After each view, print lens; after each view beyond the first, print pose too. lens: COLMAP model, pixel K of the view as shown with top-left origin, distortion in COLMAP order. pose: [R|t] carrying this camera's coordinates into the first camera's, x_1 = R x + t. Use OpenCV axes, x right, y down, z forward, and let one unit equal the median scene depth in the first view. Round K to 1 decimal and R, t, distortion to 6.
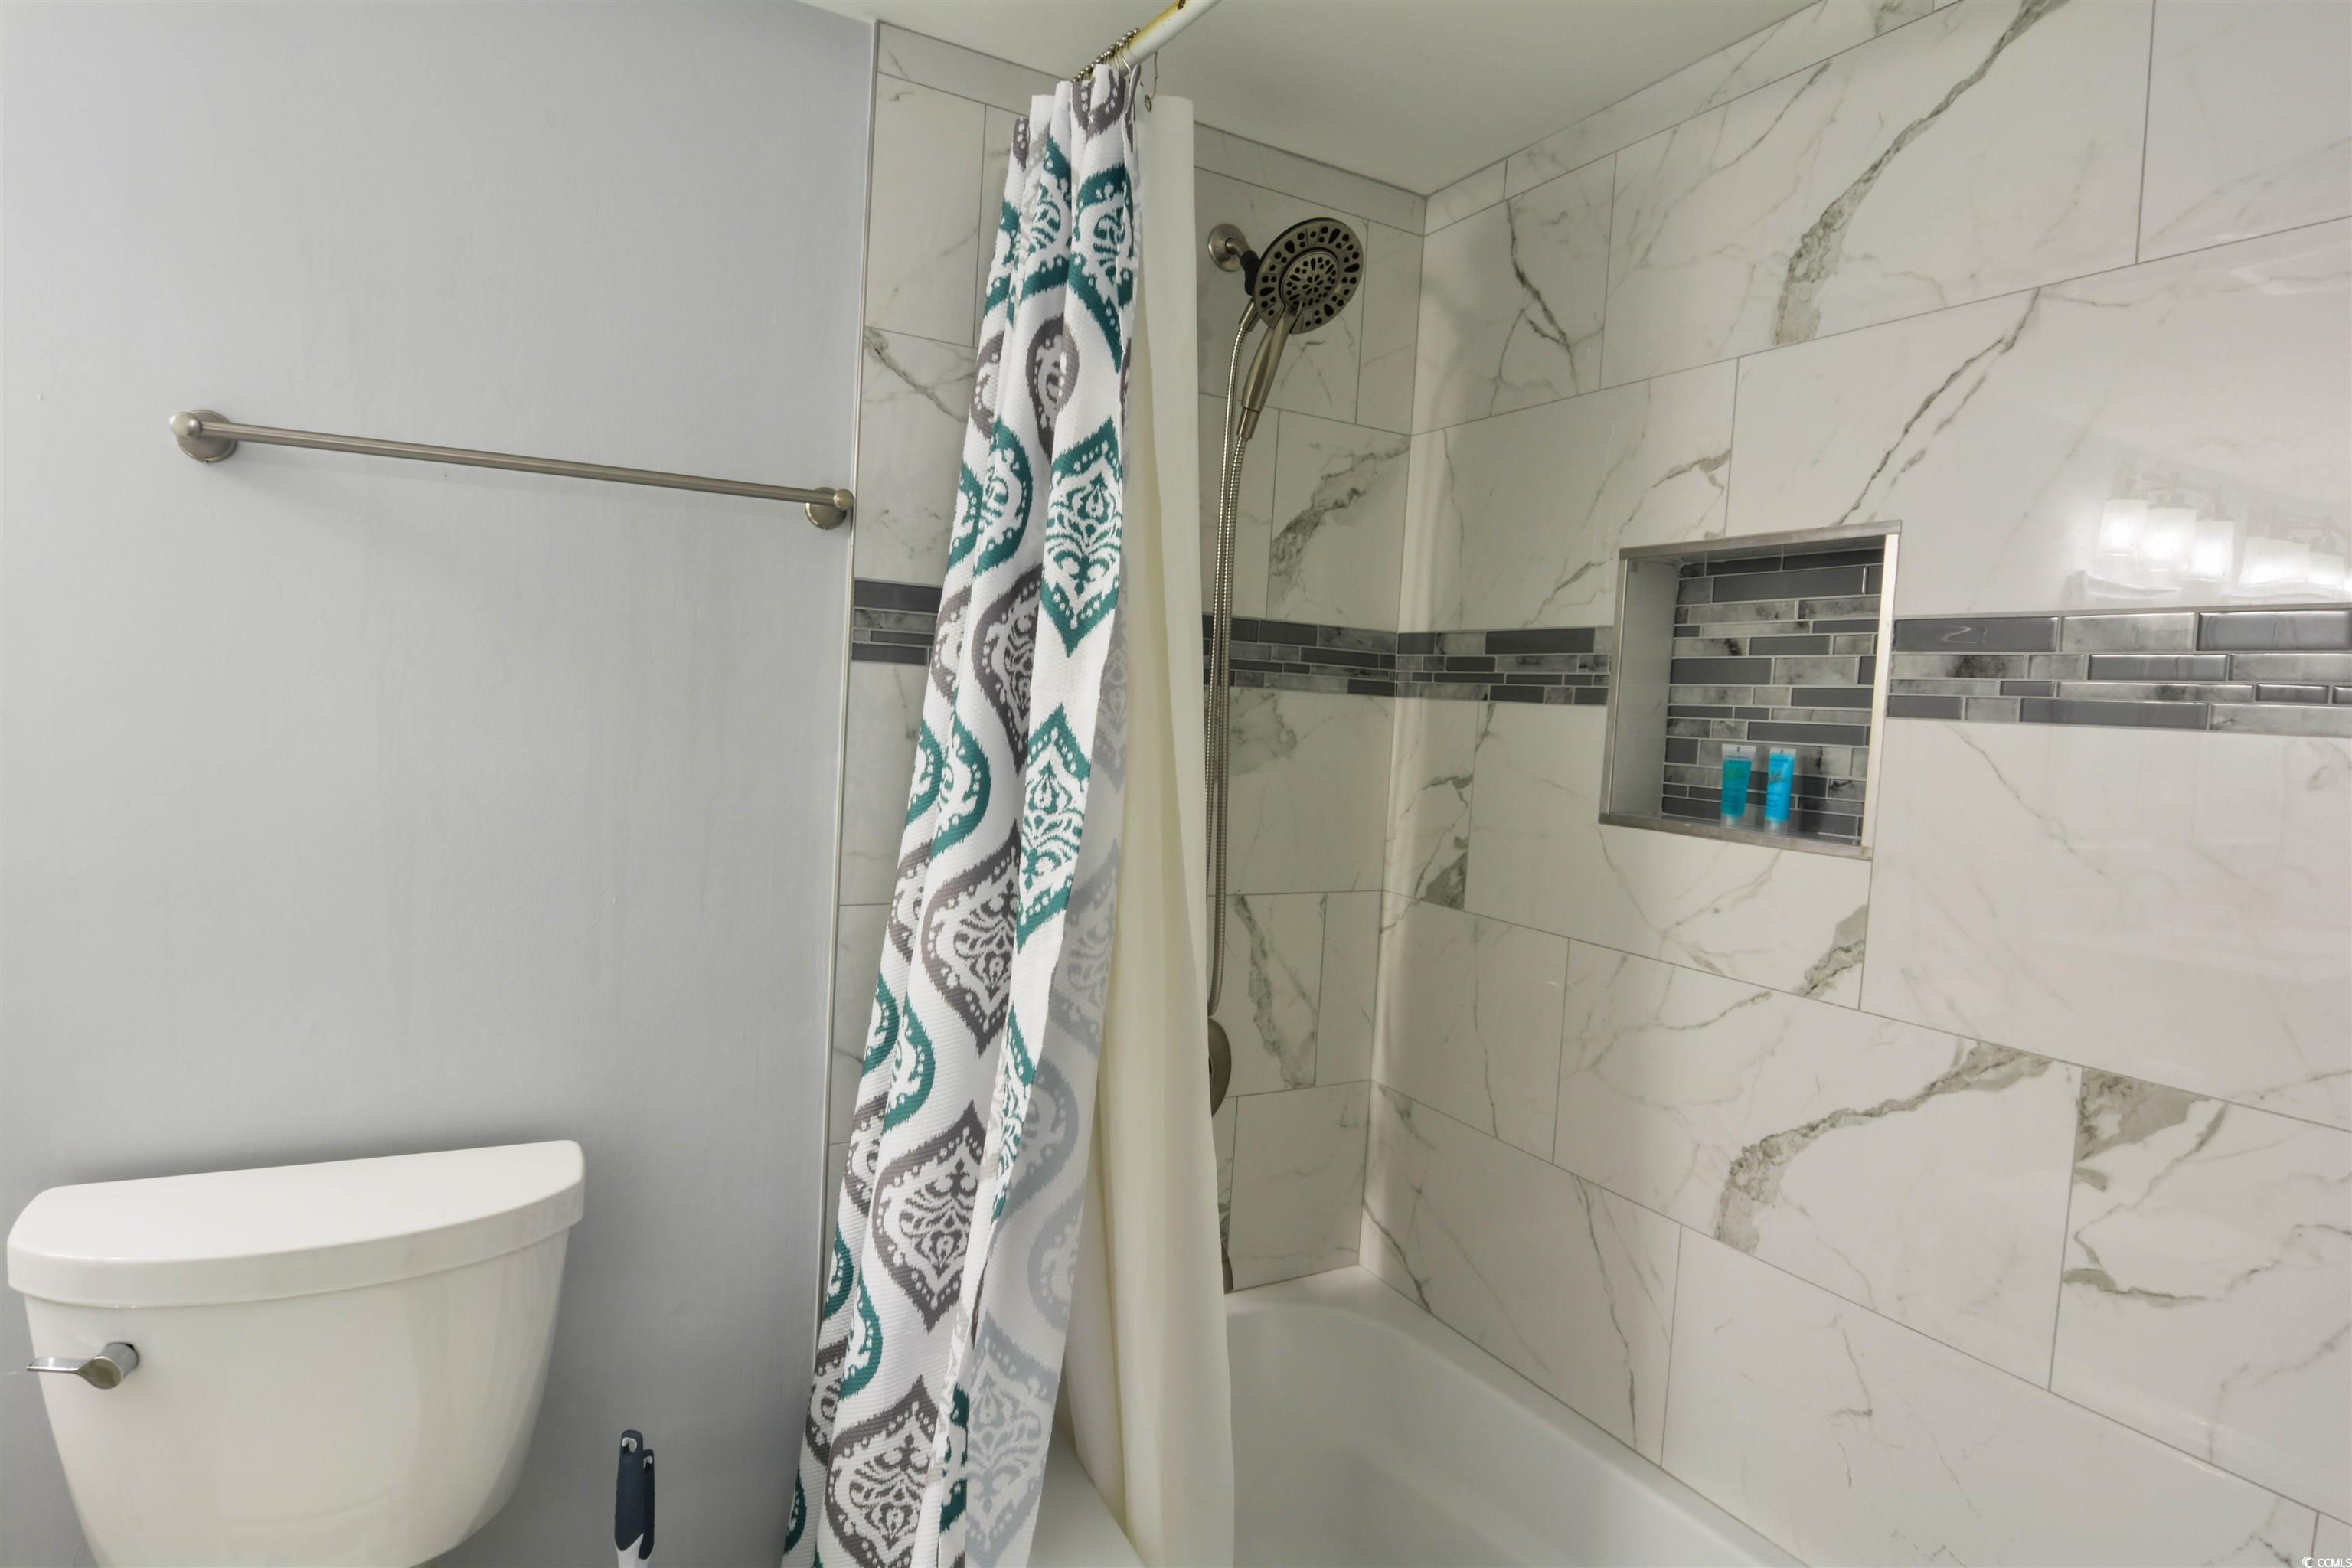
lens RADIAL K [[1291.5, 0, 1172.0], [0, 1291.5, 775.5], [0, 0, 1]] dist [0.002310, -0.016471]
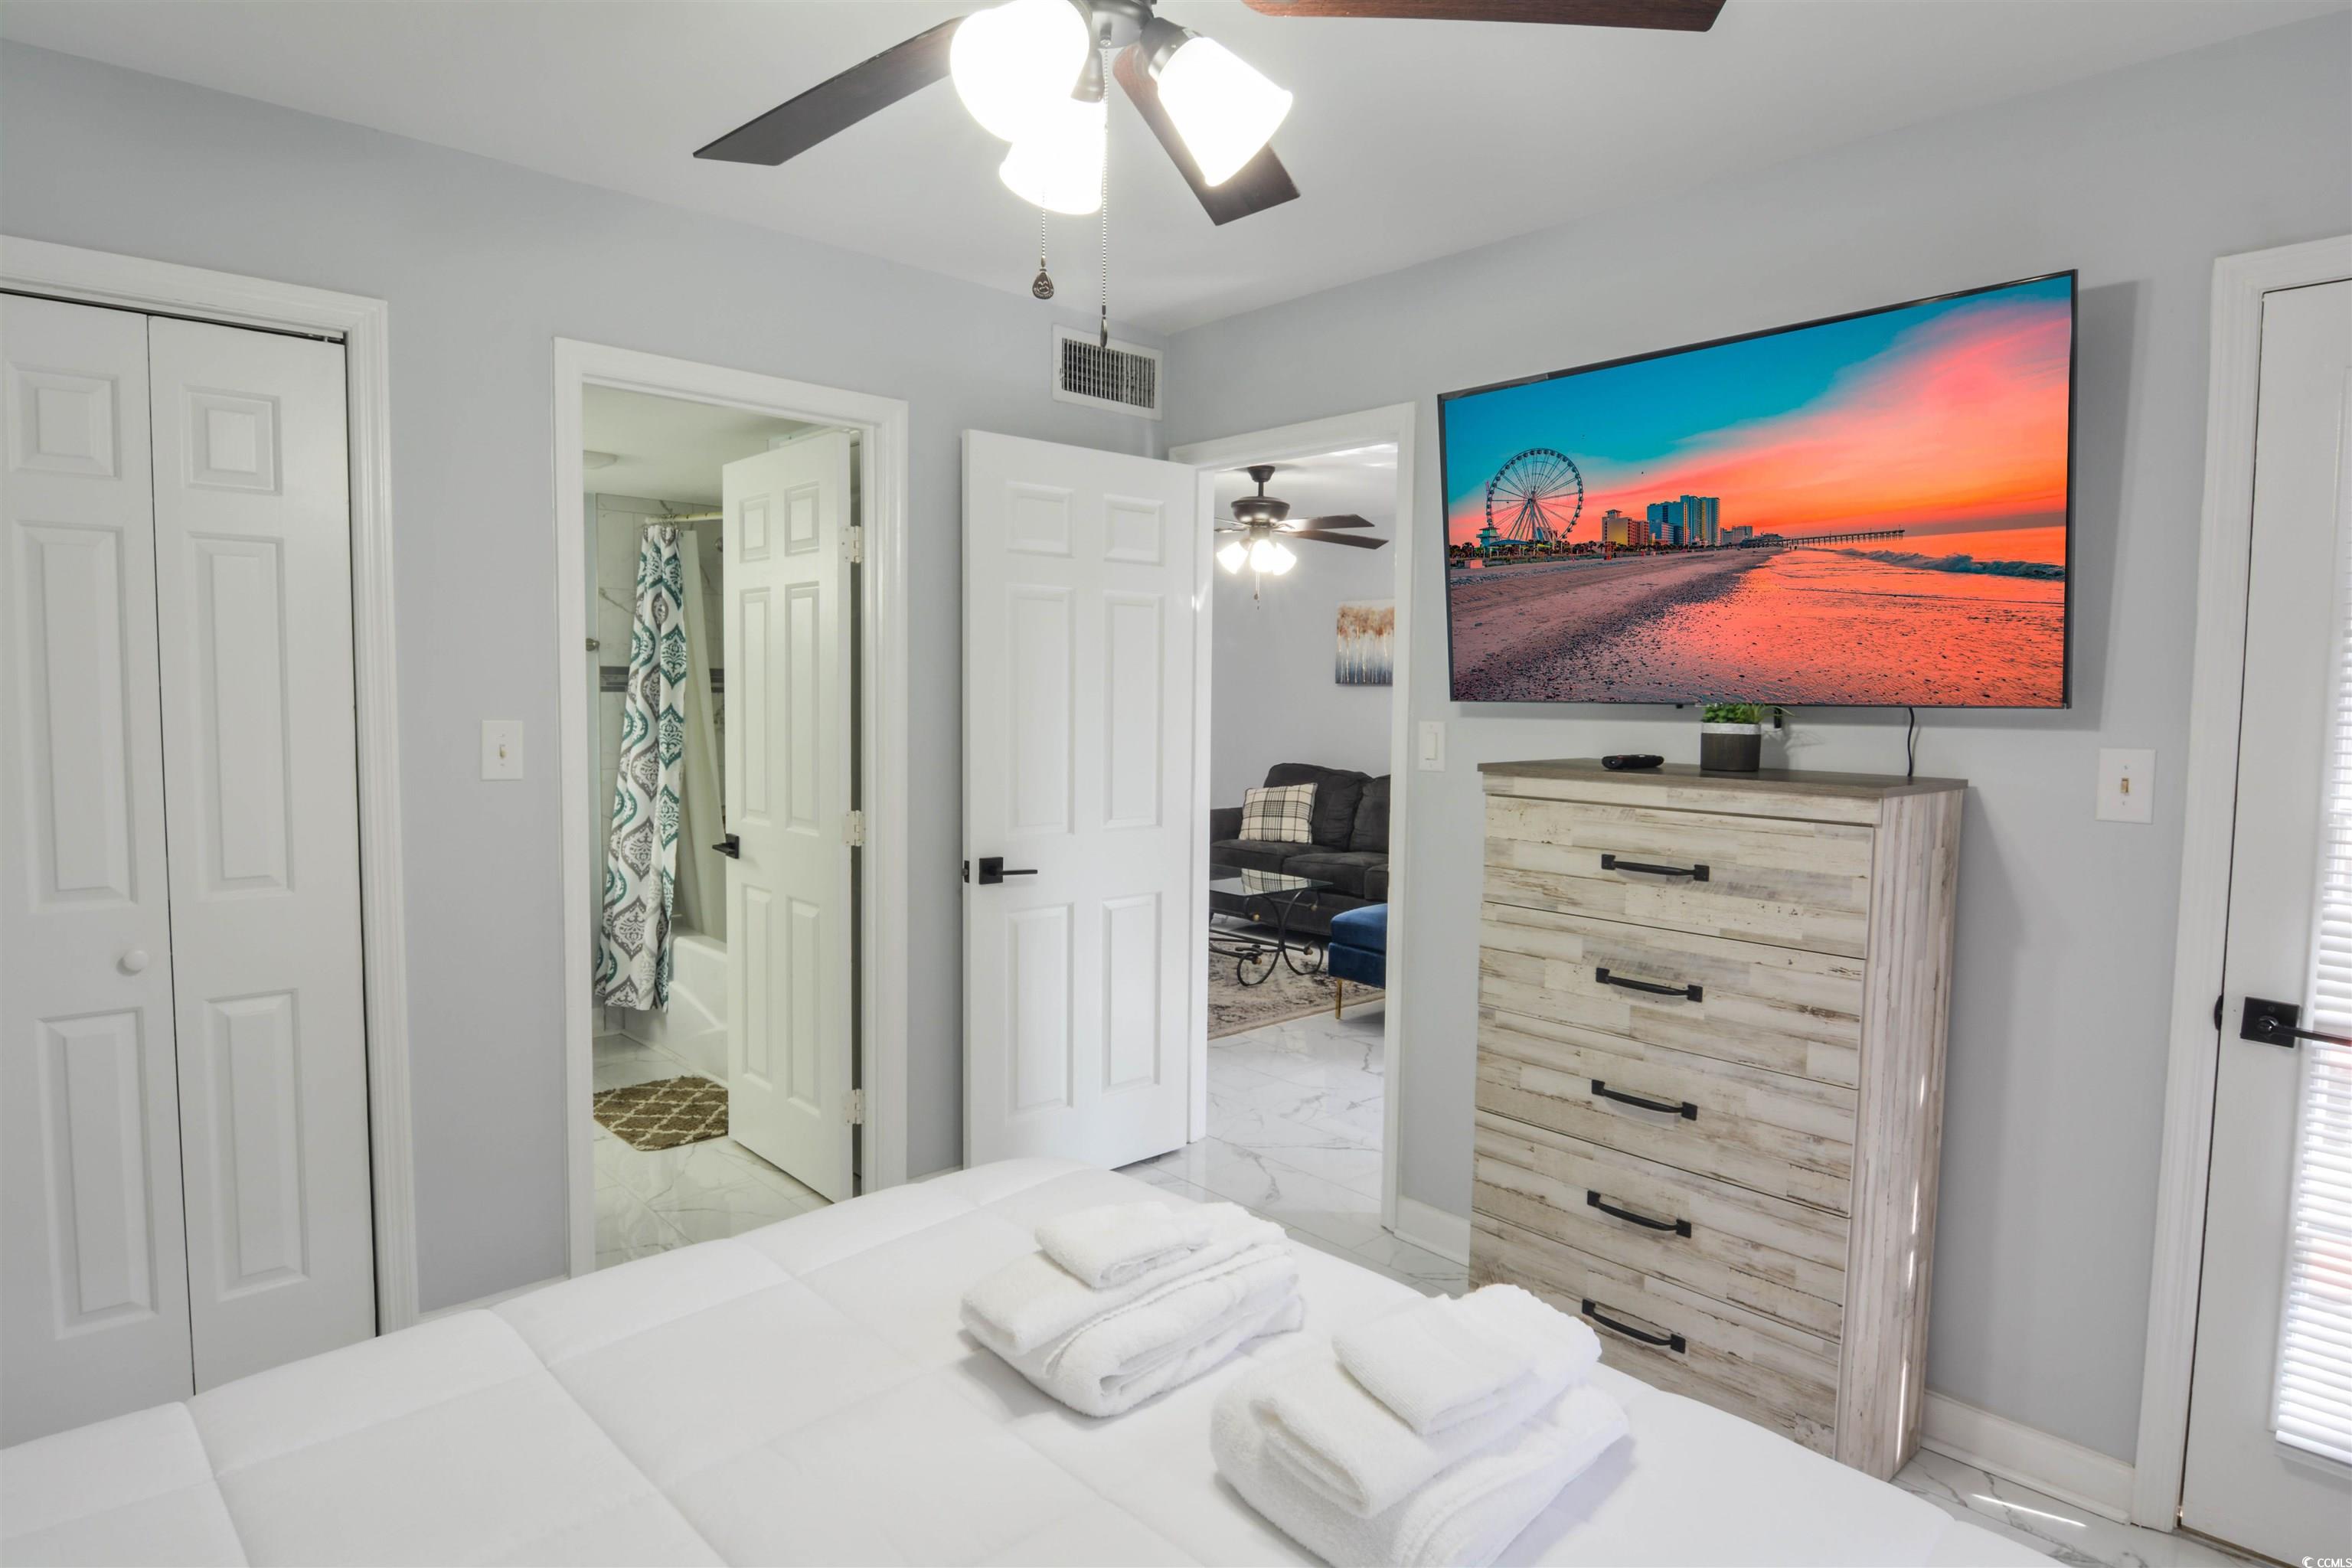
lens RADIAL K [[1291.5, 0, 1172.0], [0, 1291.5, 775.5], [0, 0, 1]] dist [0.002310, -0.016471]
pose [[0.972133, -0.060729, 0.226429, 0.441416], [0.055539, 0.998029, 0.029225, 0.116683], [-0.227757, -0.015835, 0.973589, -2.753966]]
